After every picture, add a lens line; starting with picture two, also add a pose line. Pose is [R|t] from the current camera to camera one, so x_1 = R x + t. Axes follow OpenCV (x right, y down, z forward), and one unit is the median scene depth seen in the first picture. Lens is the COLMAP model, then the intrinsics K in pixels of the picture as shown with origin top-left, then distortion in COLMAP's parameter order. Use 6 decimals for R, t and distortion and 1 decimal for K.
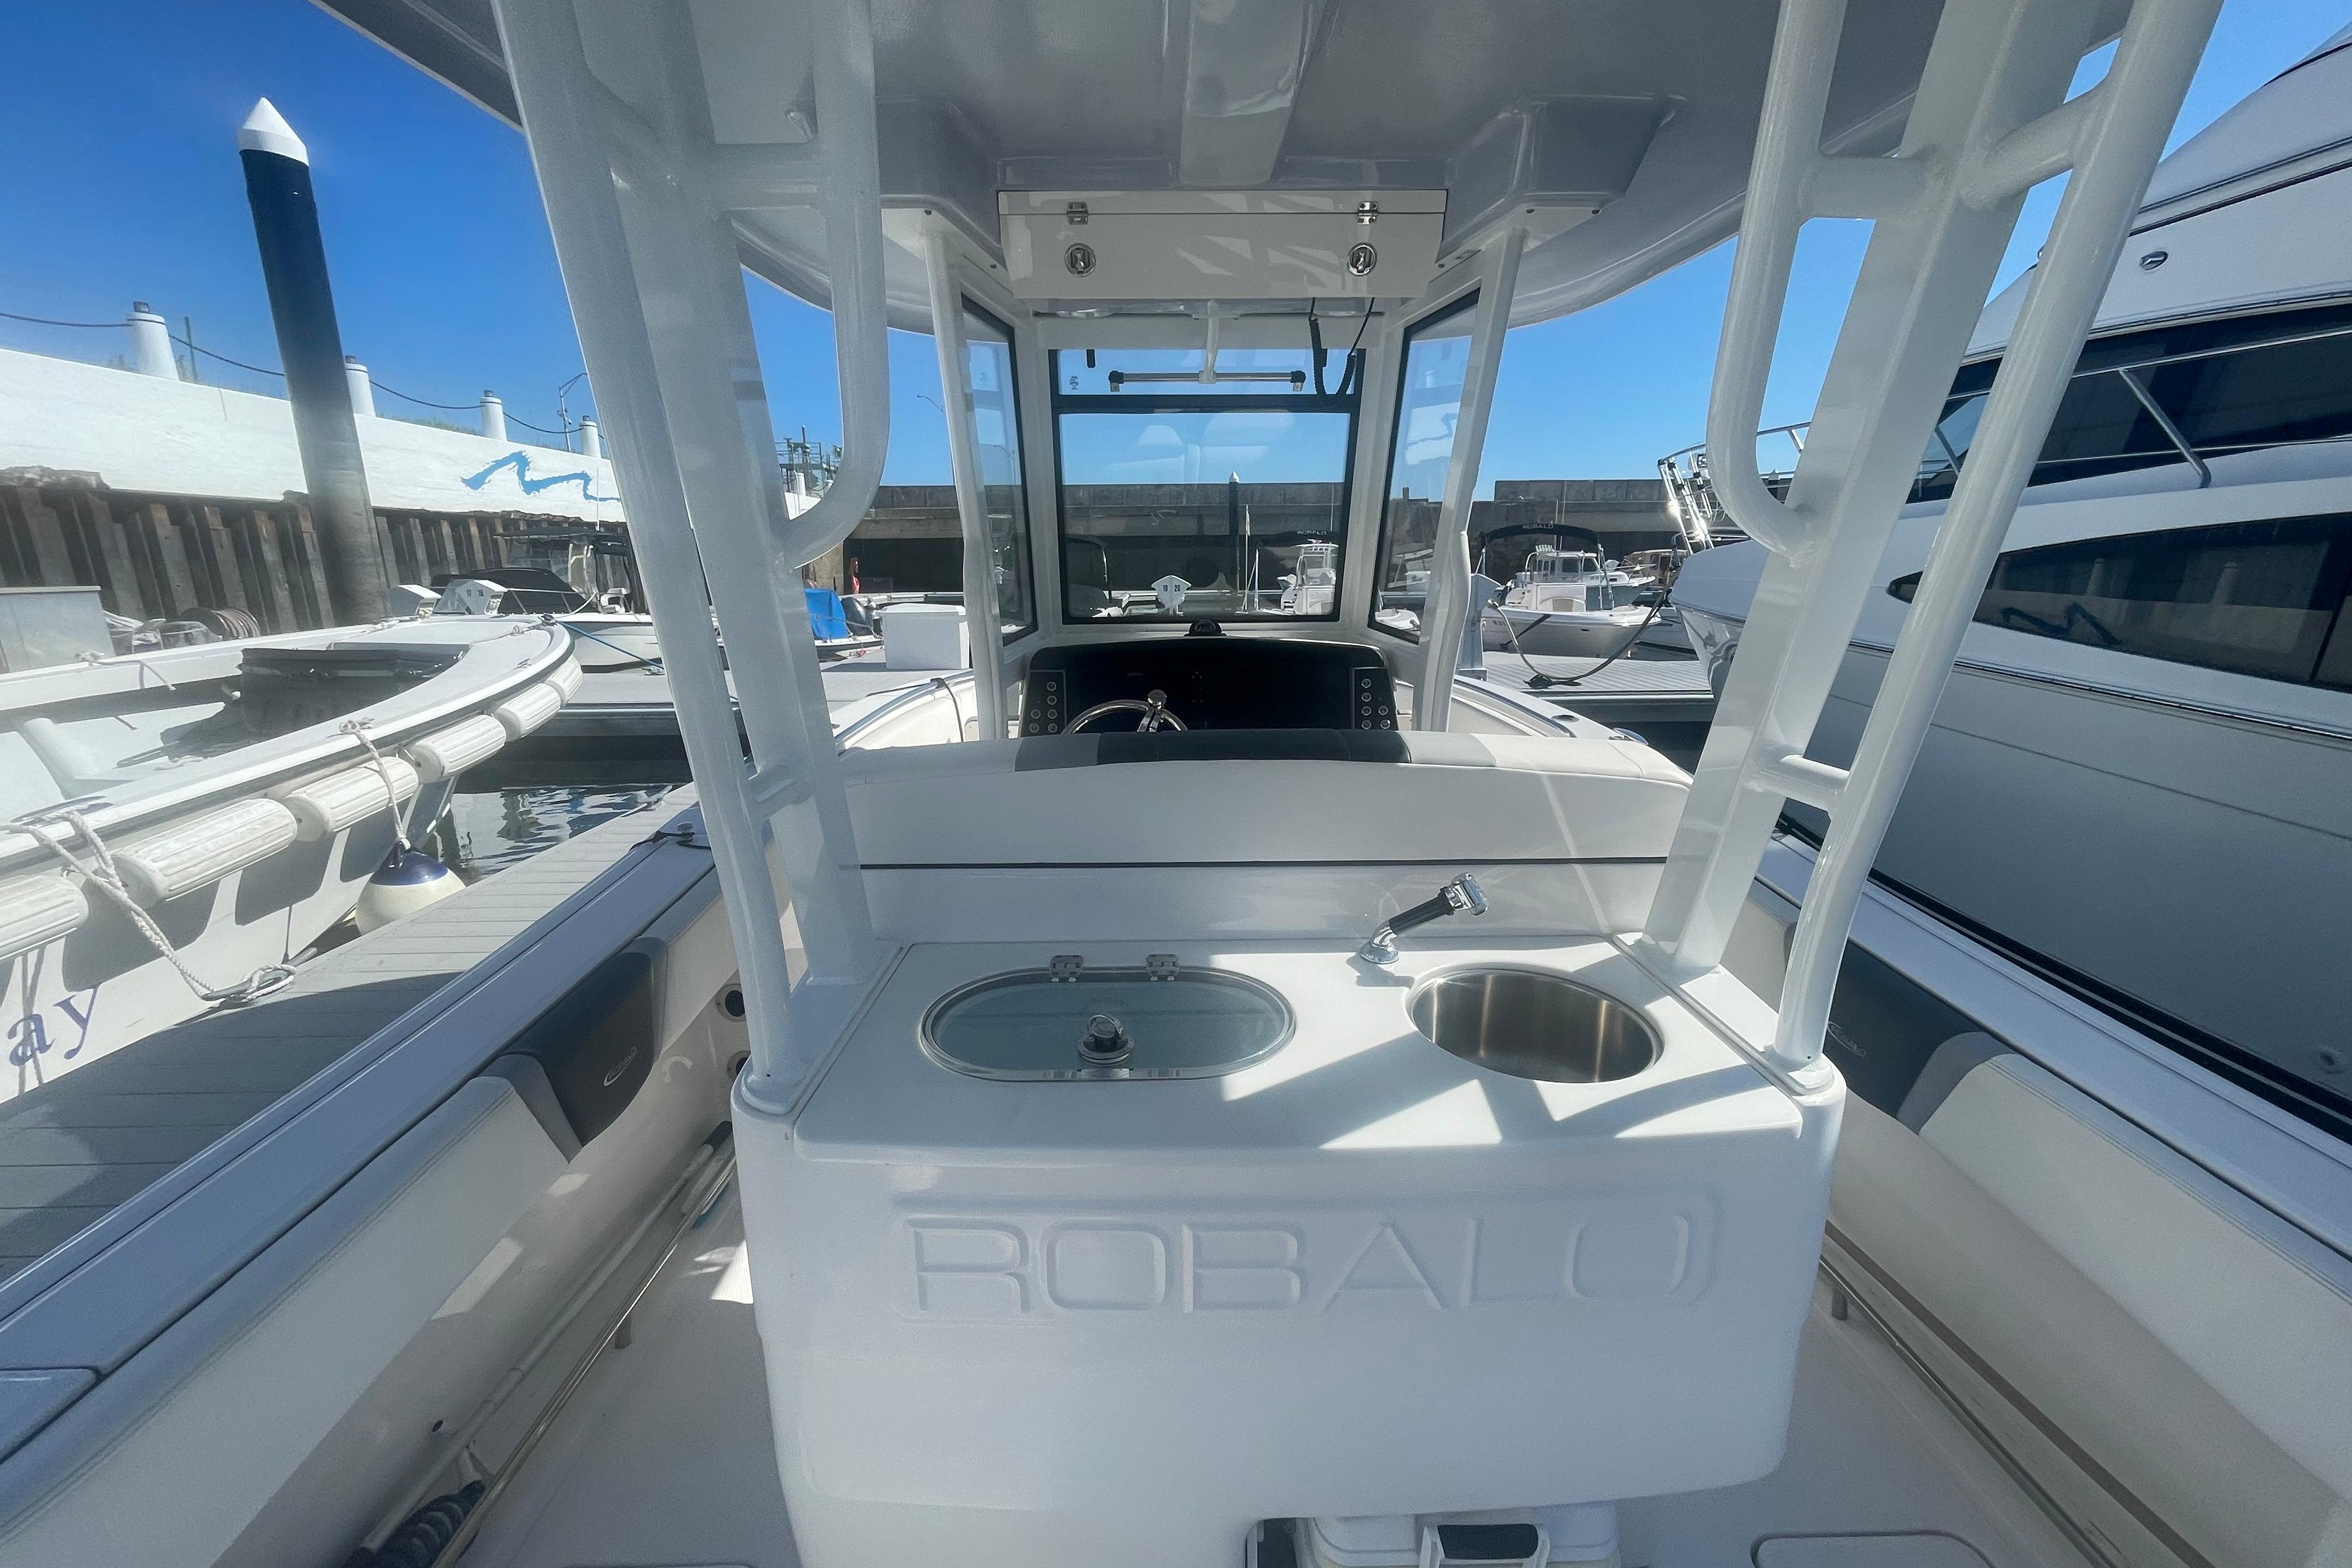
lens RADIAL K [[946.6, 0, 1185.9], [0, 946.6, 794.2], [0, 0, 1]] dist [-0.005714, -0.000291]
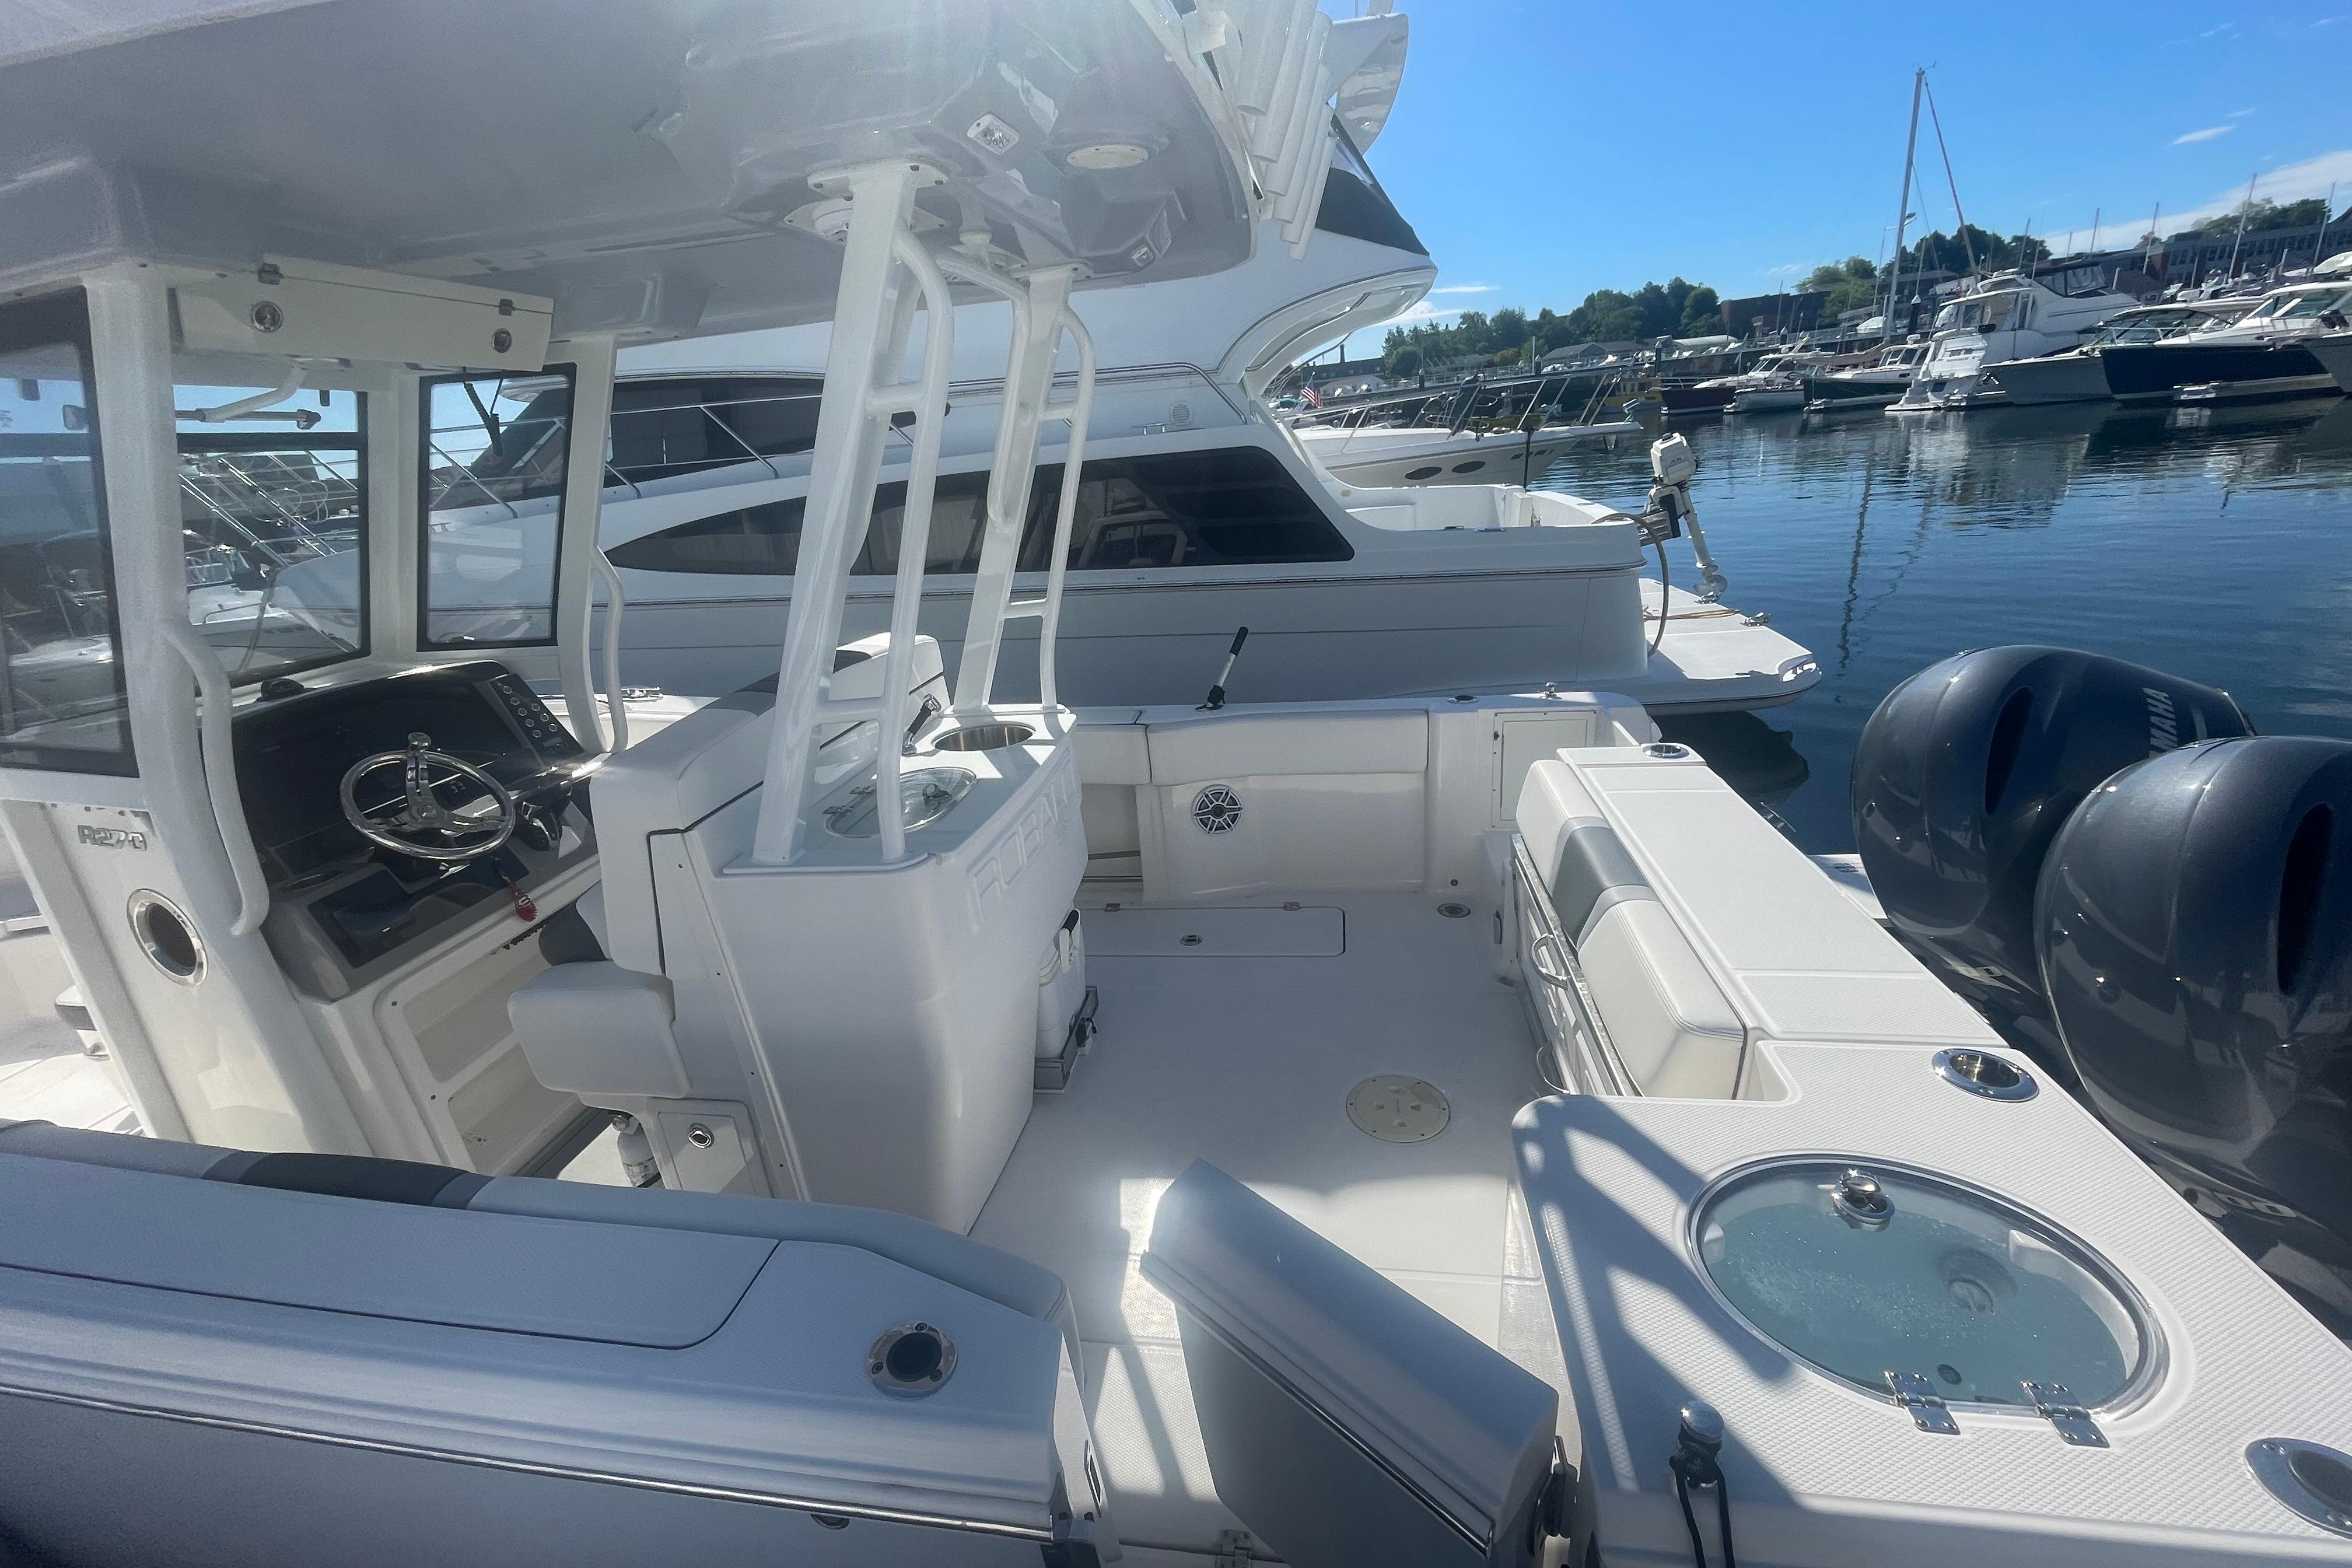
lens RADIAL K [[946.6, 0, 1180.8], [0, 946.6, 782.4], [0, 0, 1]] dist [-0.005714, -0.000291]
pose [[0.164831, -0.343374, 0.924621, -0.251789], [0.327758, 0.903240, 0.277005, -0.021266], [-0.930272, 0.257393, 0.261426, -0.004427]]
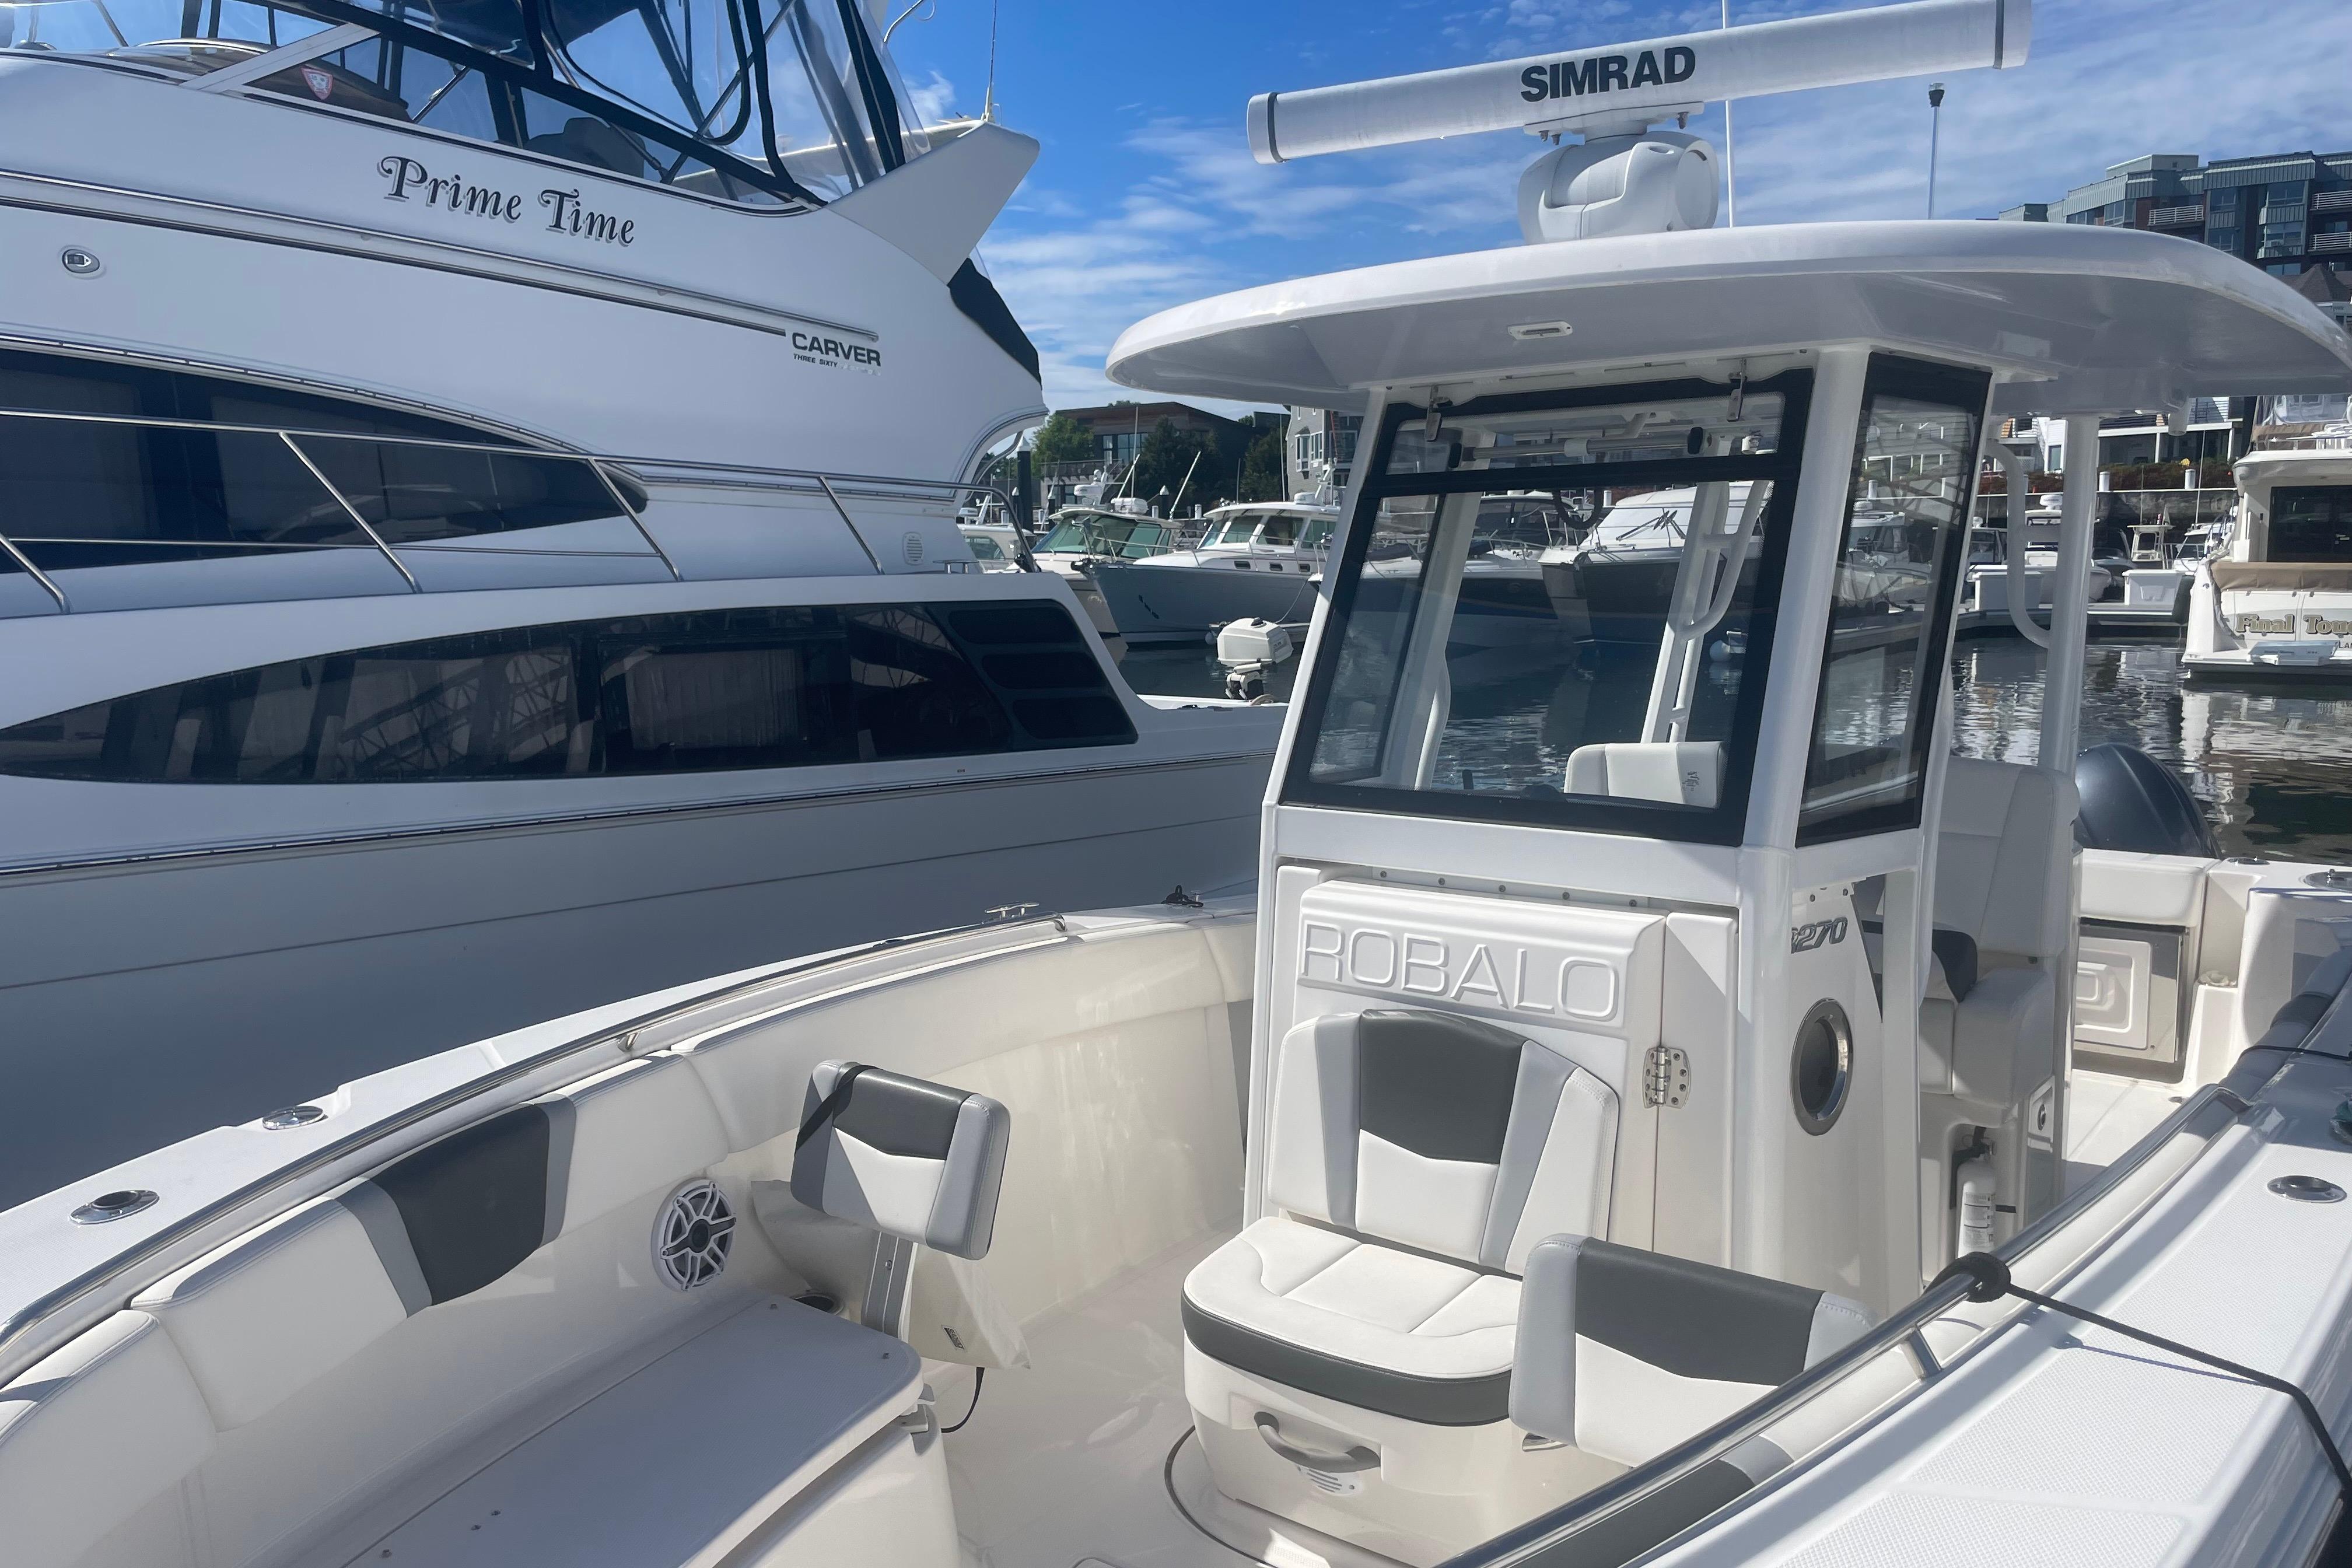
lens RADIAL K [[1786.7, 0, 1158.6], [0, 1786.7, 795.4], [0, 0, 1]] dist [0.074724, -0.098642]
pose [[-0.785839, -0.062334, 0.615282, -0.184021], [0.167719, 0.936140, 0.309051, -0.218566], [-0.595254, 0.346059, -0.725200, 0.747779]]
